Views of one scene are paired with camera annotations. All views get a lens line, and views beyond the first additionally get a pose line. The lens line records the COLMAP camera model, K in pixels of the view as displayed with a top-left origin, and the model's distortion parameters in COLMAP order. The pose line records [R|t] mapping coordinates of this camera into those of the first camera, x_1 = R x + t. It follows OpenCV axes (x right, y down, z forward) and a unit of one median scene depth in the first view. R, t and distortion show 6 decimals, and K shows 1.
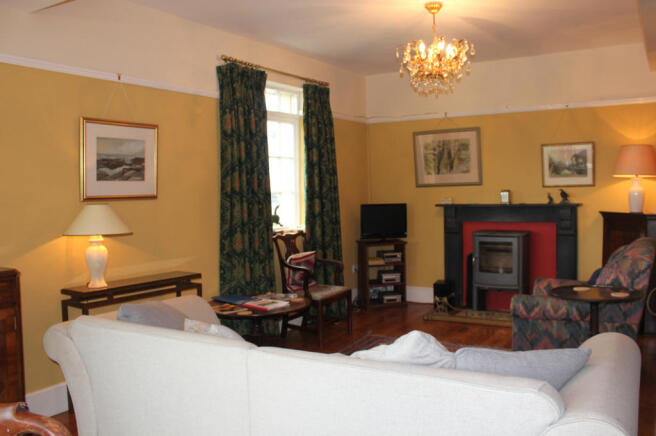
lens RADIAL K [[577.5, 0, 328.0], [0, 577.5, 218.0], [0, 0, 1]] dist [-0.051648, 0.006920]
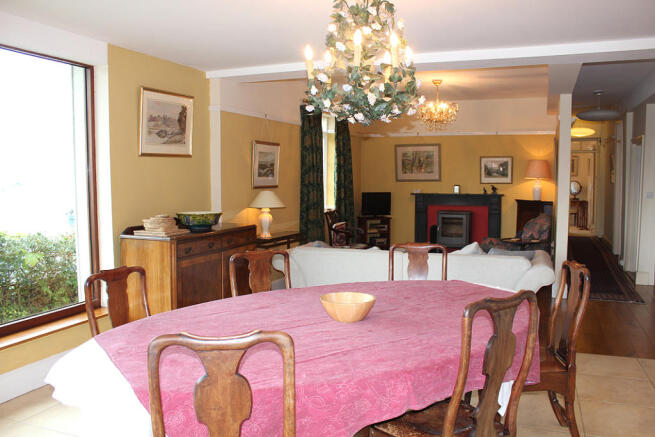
lens RADIAL K [[550.4, 0, 327.5], [0, 550.4, 218.5], [0, 0, 1]] dist [-0.003716, -0.002315]
pose [[0.984539, 0.008994, 0.174932, -0.317489], [-0.013633, 0.999586, 0.025337, 0.010239], [-0.174632, -0.027330, 0.984254, -0.443031]]
